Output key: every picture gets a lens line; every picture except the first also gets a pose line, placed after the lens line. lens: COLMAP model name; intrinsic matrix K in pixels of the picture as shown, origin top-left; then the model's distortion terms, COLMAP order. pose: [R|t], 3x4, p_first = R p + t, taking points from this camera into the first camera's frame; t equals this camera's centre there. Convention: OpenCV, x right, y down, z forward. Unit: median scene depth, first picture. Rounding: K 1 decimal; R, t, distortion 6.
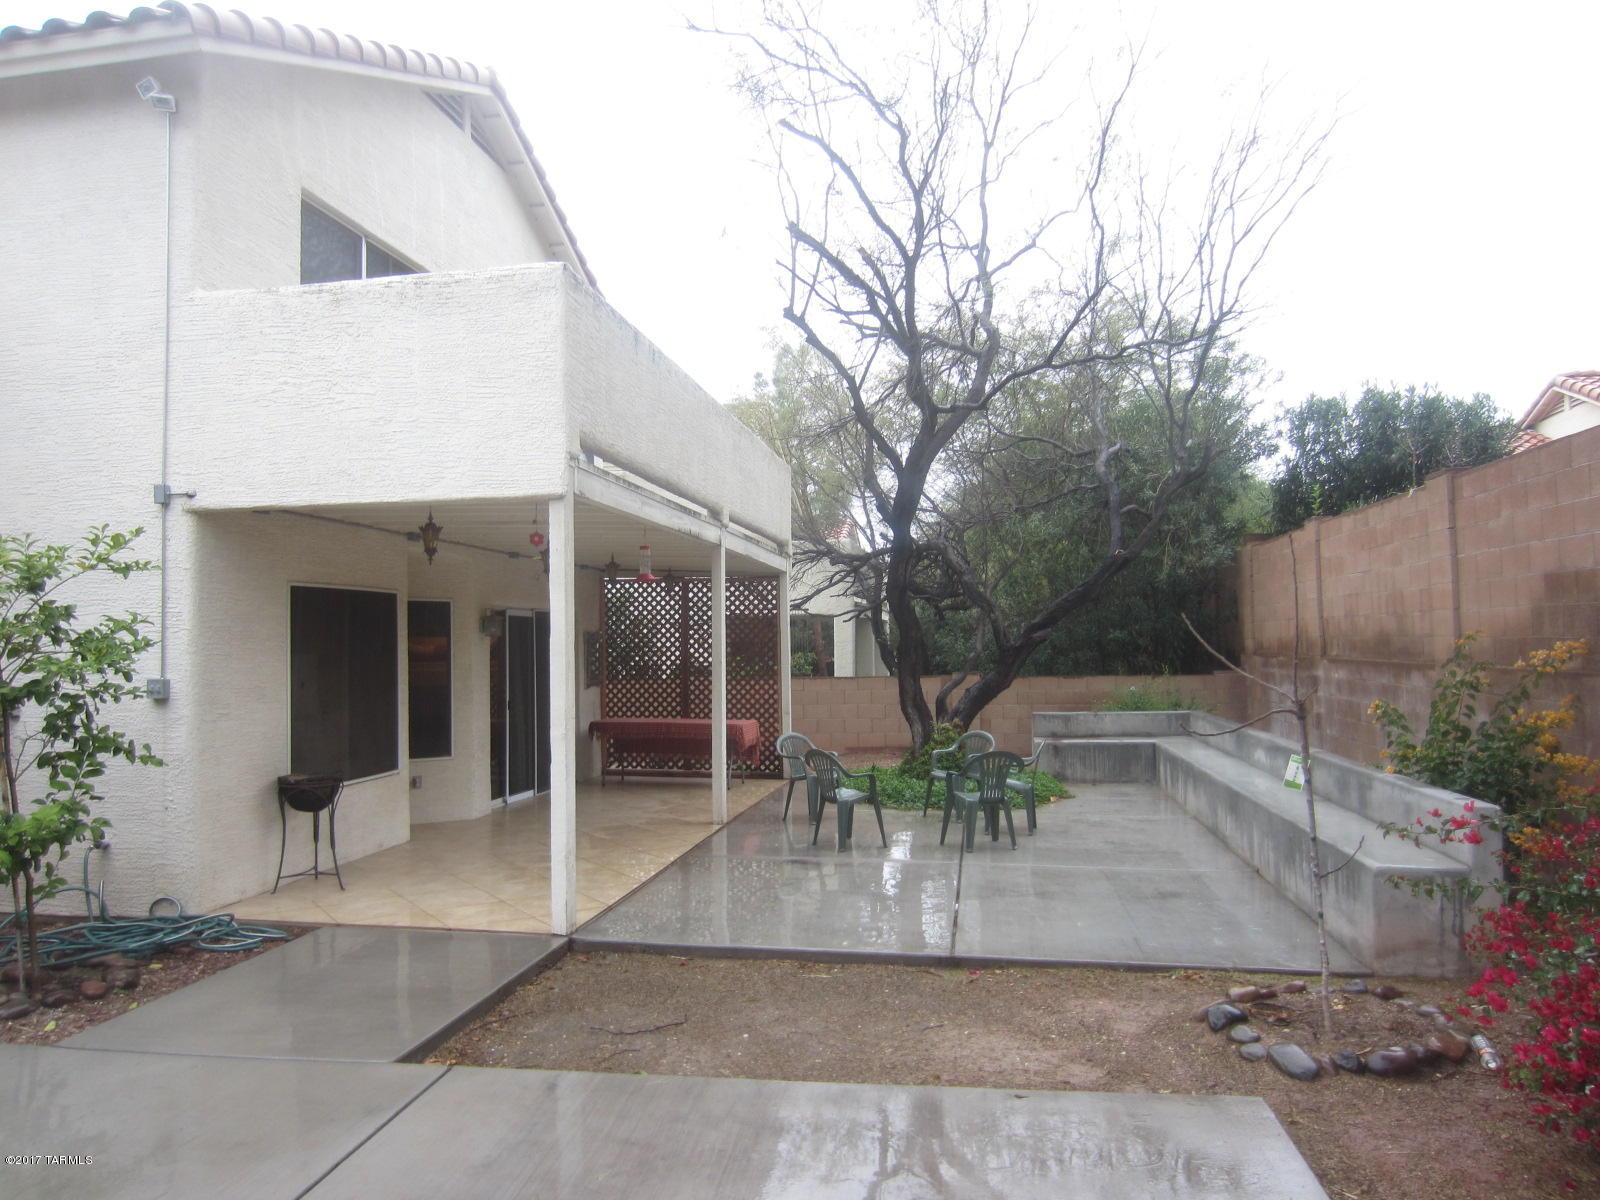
lens RADIAL K [[1108.3, 0, 800.0], [0, 1108.3, 600.0], [0, 0, 1]] dist [0.000514, 0.000043]
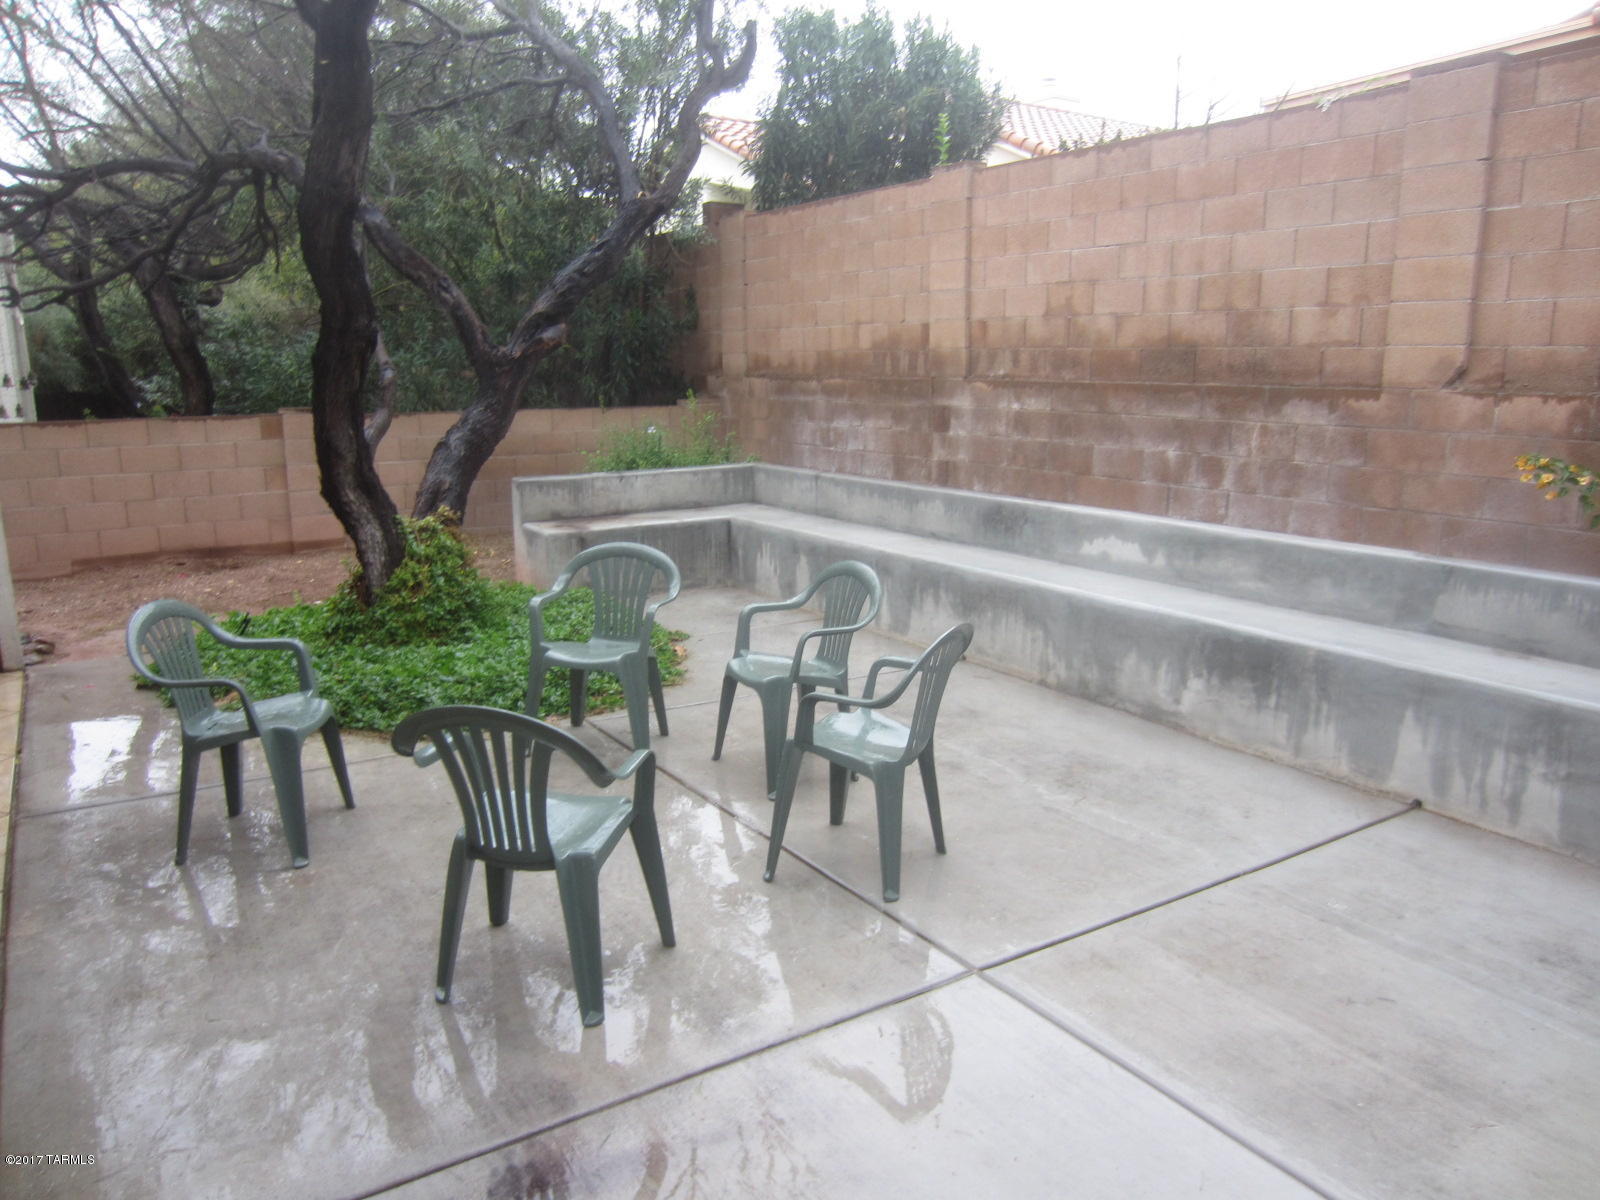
lens RADIAL K [[1138.7, 0, 800.0], [0, 1138.7, 600.0], [0, 0, 1]] dist [-0.008939, -0.002316]
pose [[0.733020, -0.126554, 0.668330, -0.078284], [-0.036257, 0.973874, 0.224178, 0.028183], [-0.679240, -0.188559, 0.709281, 0.501115]]
